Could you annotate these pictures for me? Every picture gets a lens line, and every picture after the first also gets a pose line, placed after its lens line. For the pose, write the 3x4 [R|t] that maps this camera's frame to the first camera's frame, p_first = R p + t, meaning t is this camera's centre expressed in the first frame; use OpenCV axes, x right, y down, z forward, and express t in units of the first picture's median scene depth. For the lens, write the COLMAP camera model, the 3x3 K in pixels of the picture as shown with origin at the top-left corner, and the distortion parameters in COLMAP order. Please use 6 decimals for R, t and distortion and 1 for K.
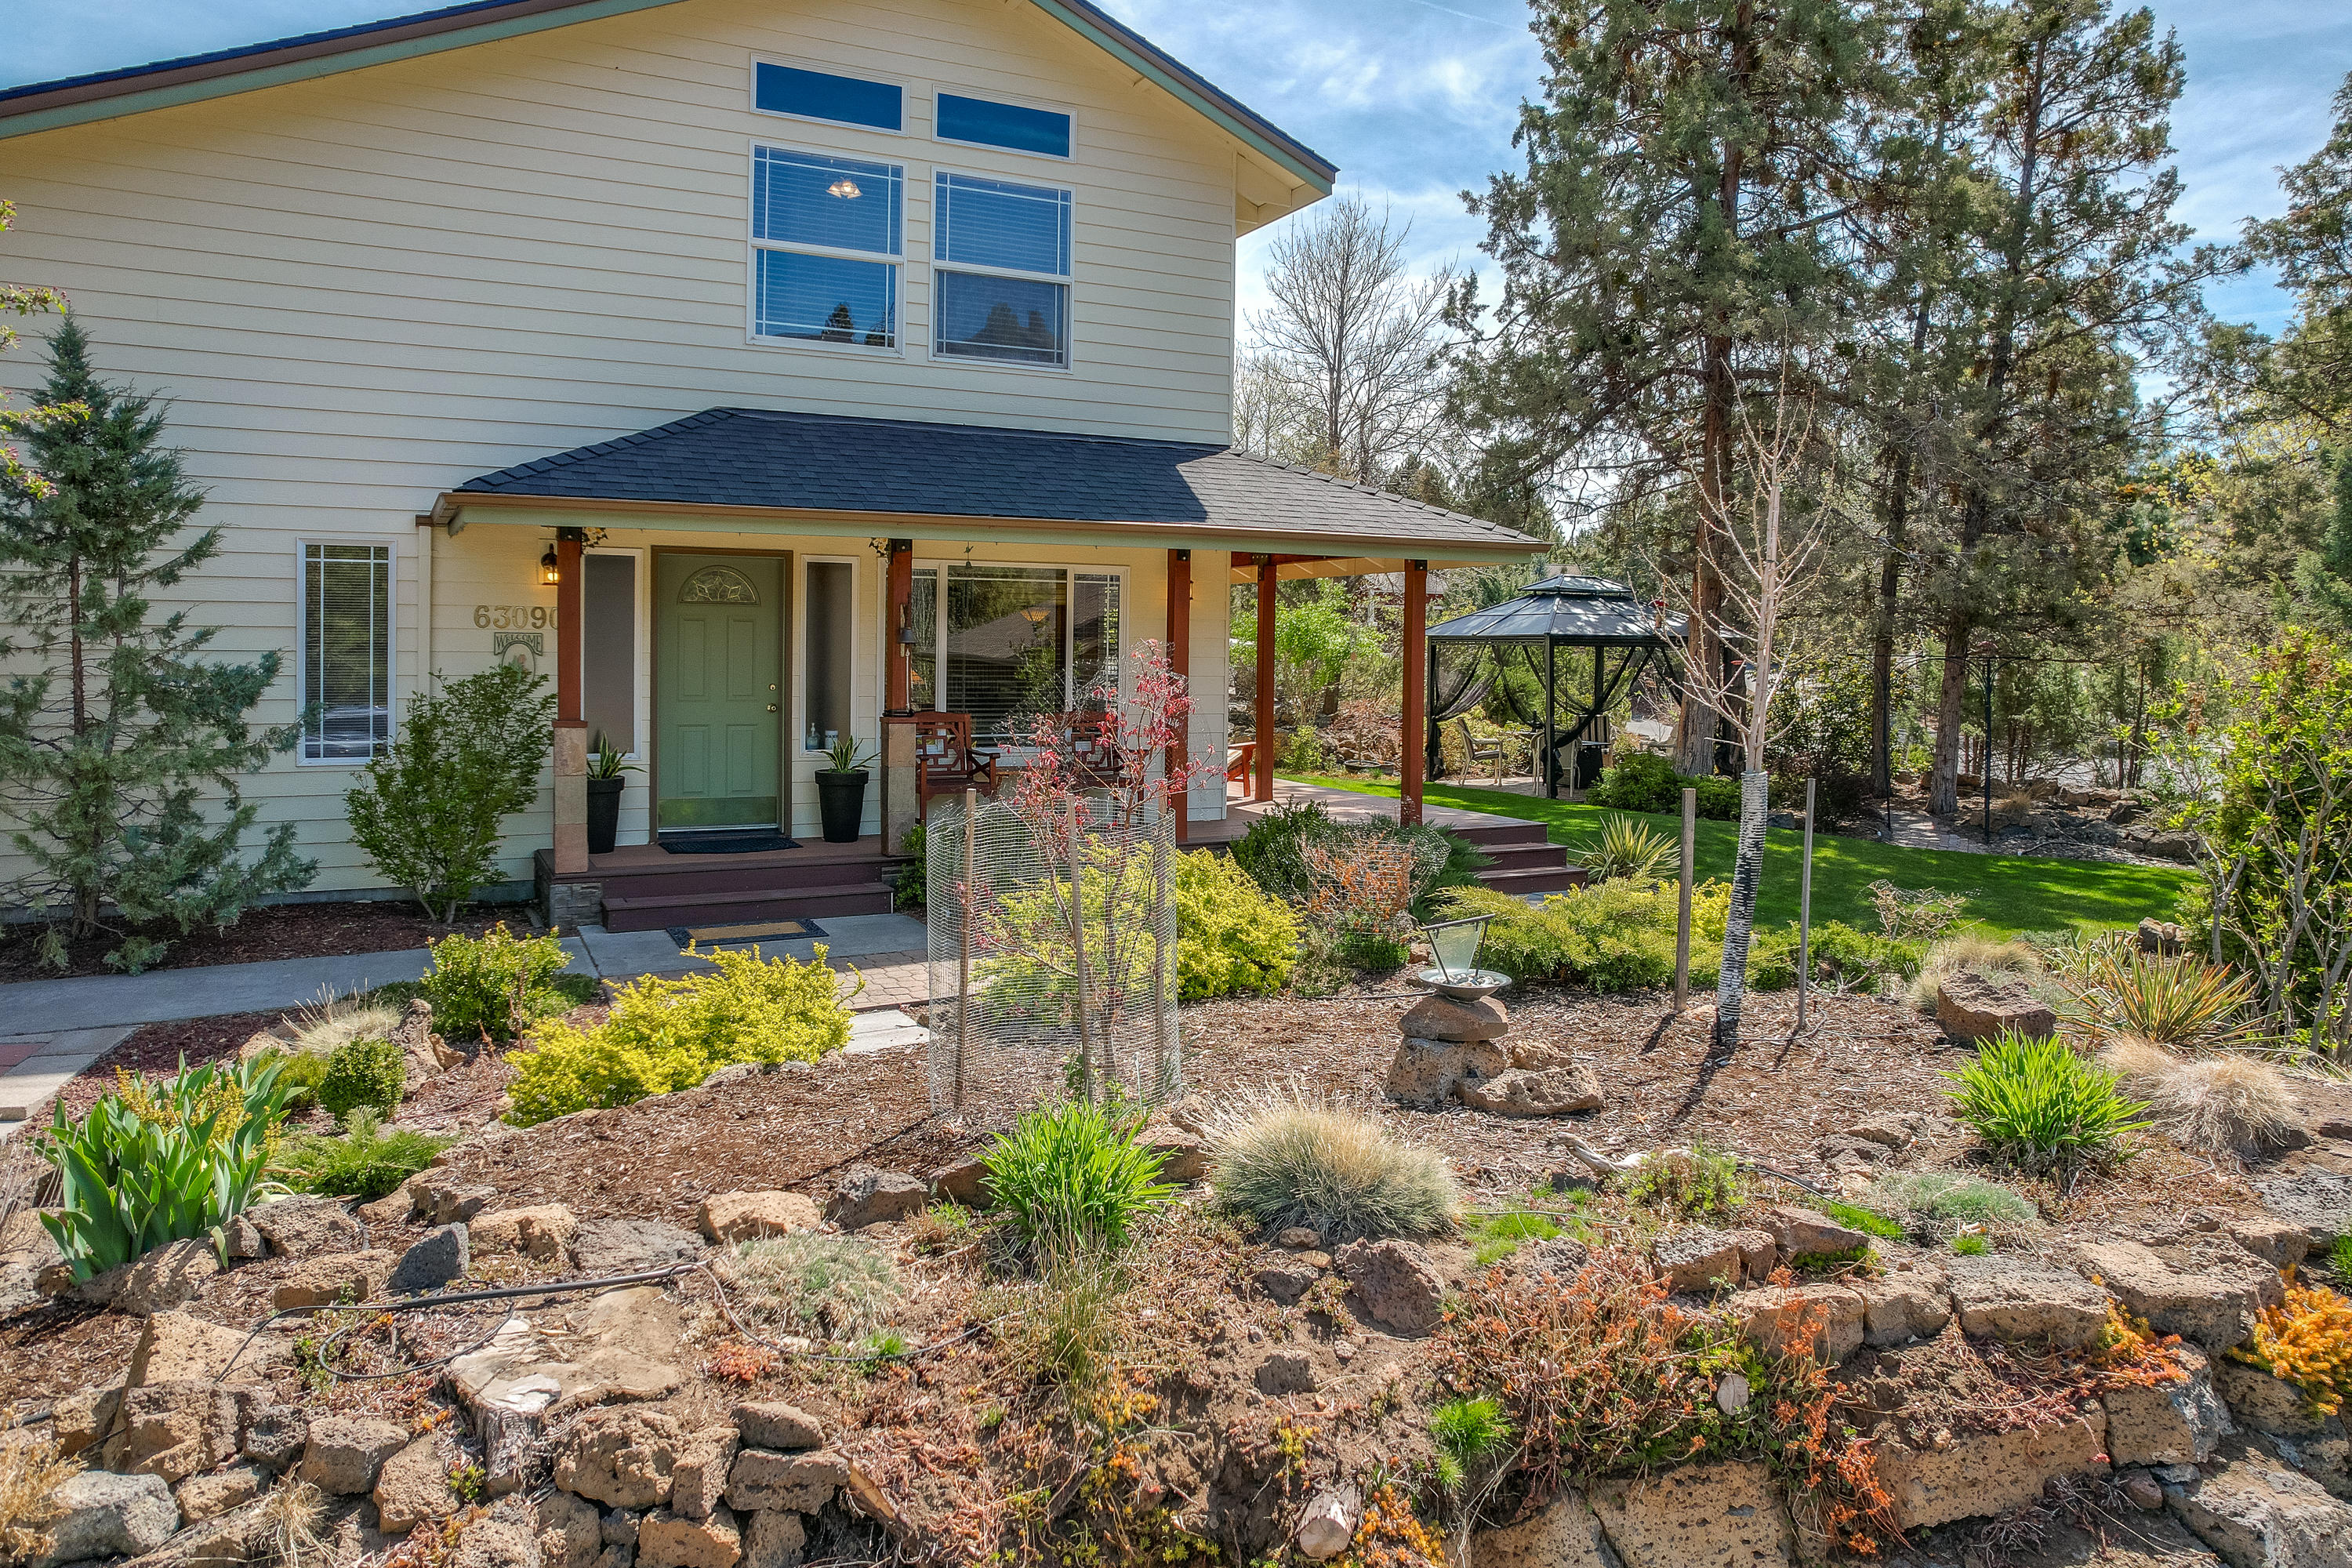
lens RADIAL K [[1537.1, 0, 1167.1], [0, 1537.1, 682.4], [0, 0, 1]] dist [-0.089989, 0.091487]
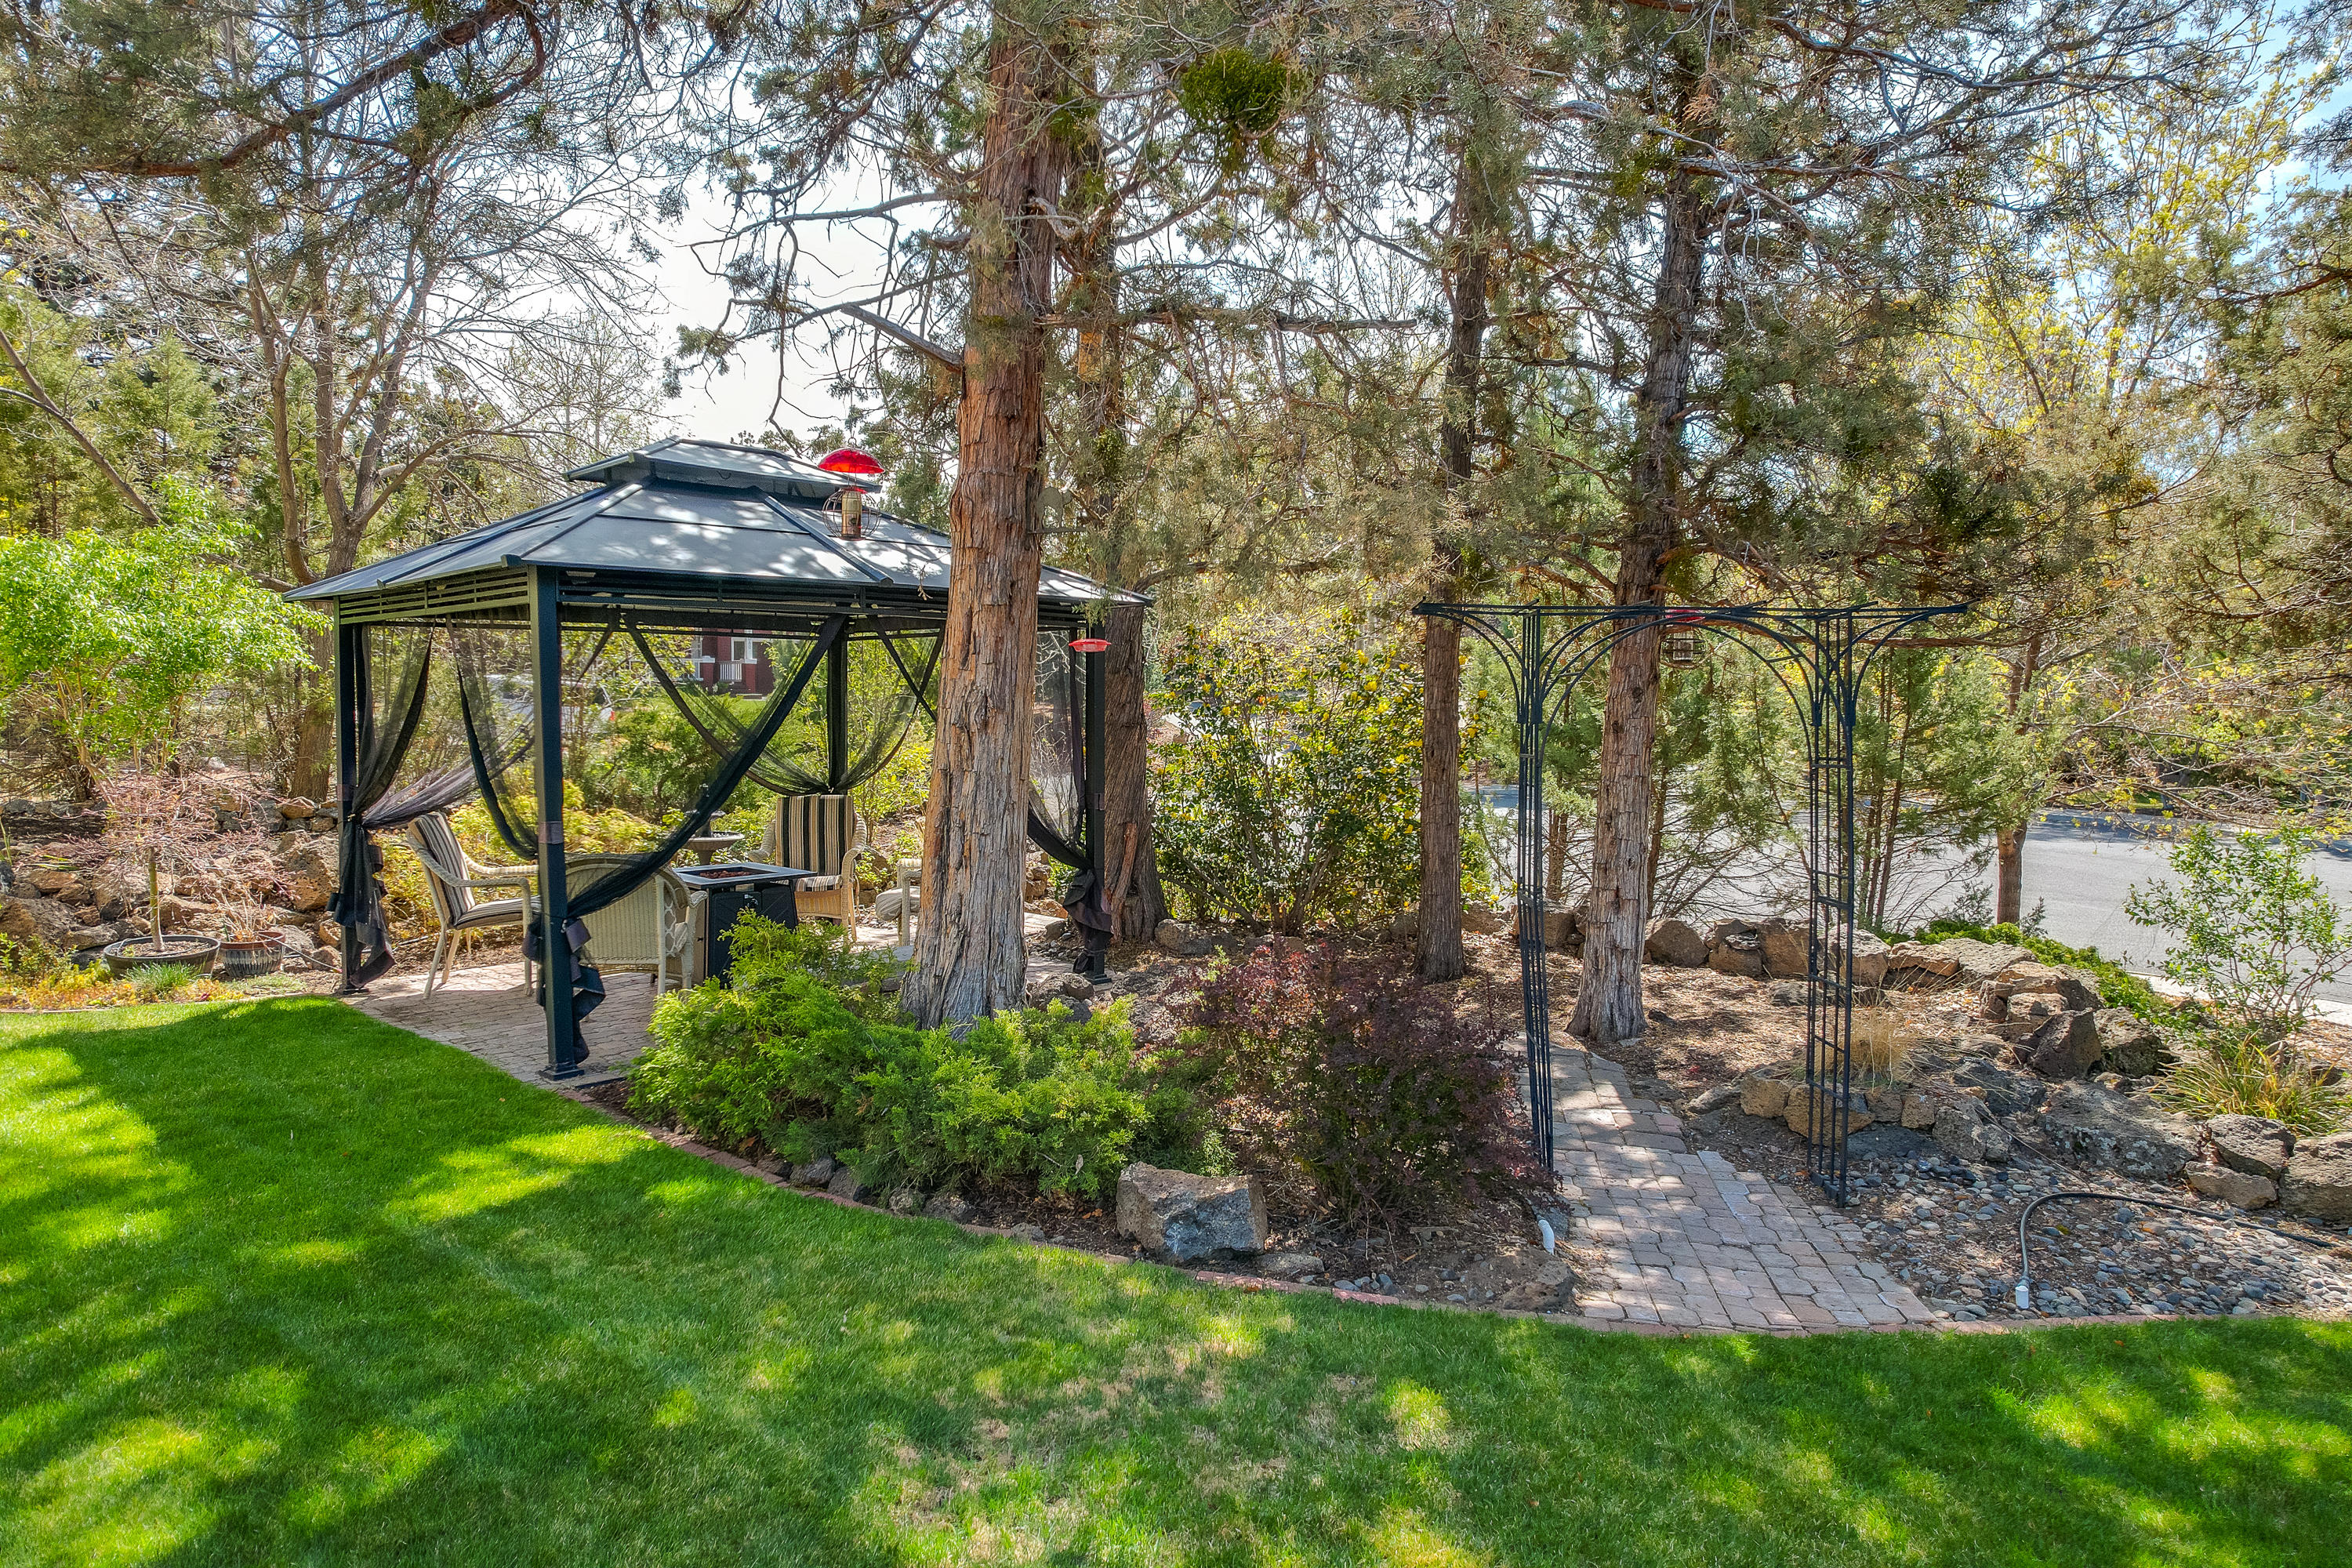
lens RADIAL K [[1513.1, 0, 1179.4], [0, 1513.1, 722.8], [0, 0, 1]] dist [-0.067919, 0.058204]
pose [[0.939206, -0.008381, 0.343251, 0.485298], [0.011737, 0.999901, -0.007701, 0.010287], [-0.343153, 0.011261, 0.939212, 1.192982]]
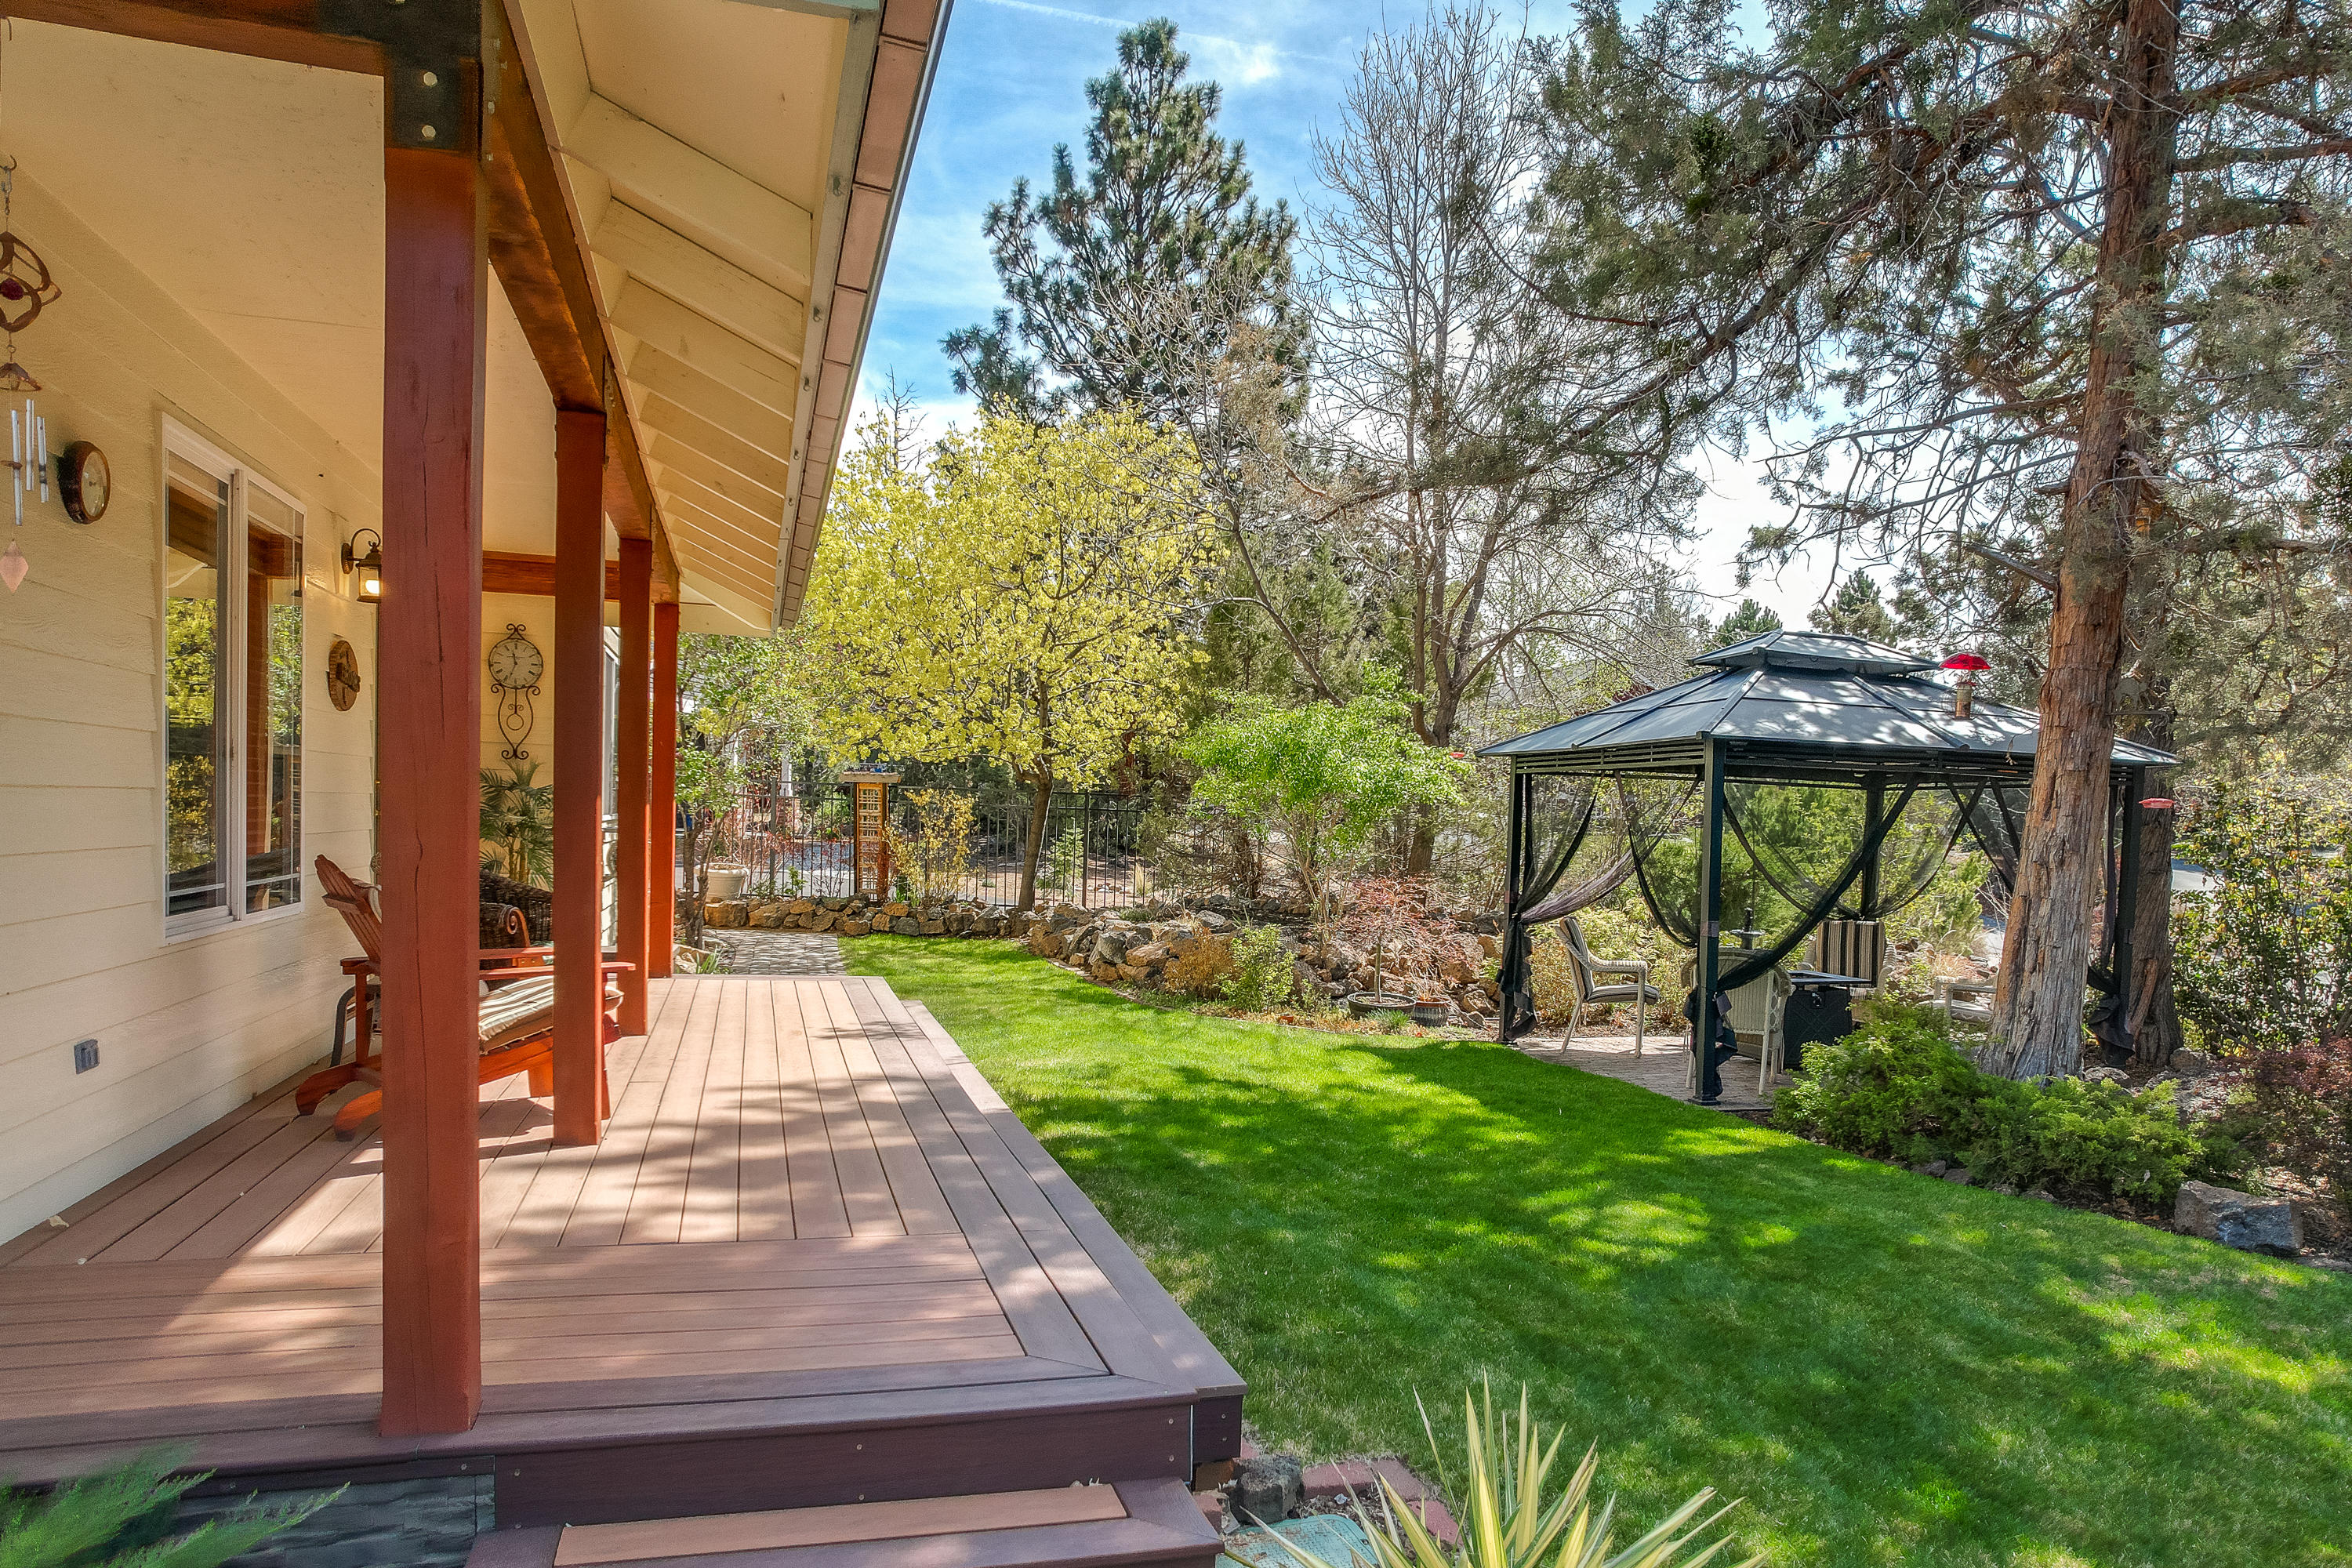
lens RADIAL K [[1602.3, 0, 1244.3], [0, 1602.3, 941.8], [0, 0, 1]] dist [-0.093197, 0.089243]
pose [[0.986042, 0.038520, -0.161980, 0.347874], [-0.031660, 0.998498, 0.044720, 0.022147], [0.163460, -0.038967, 0.985780, 0.936072]]
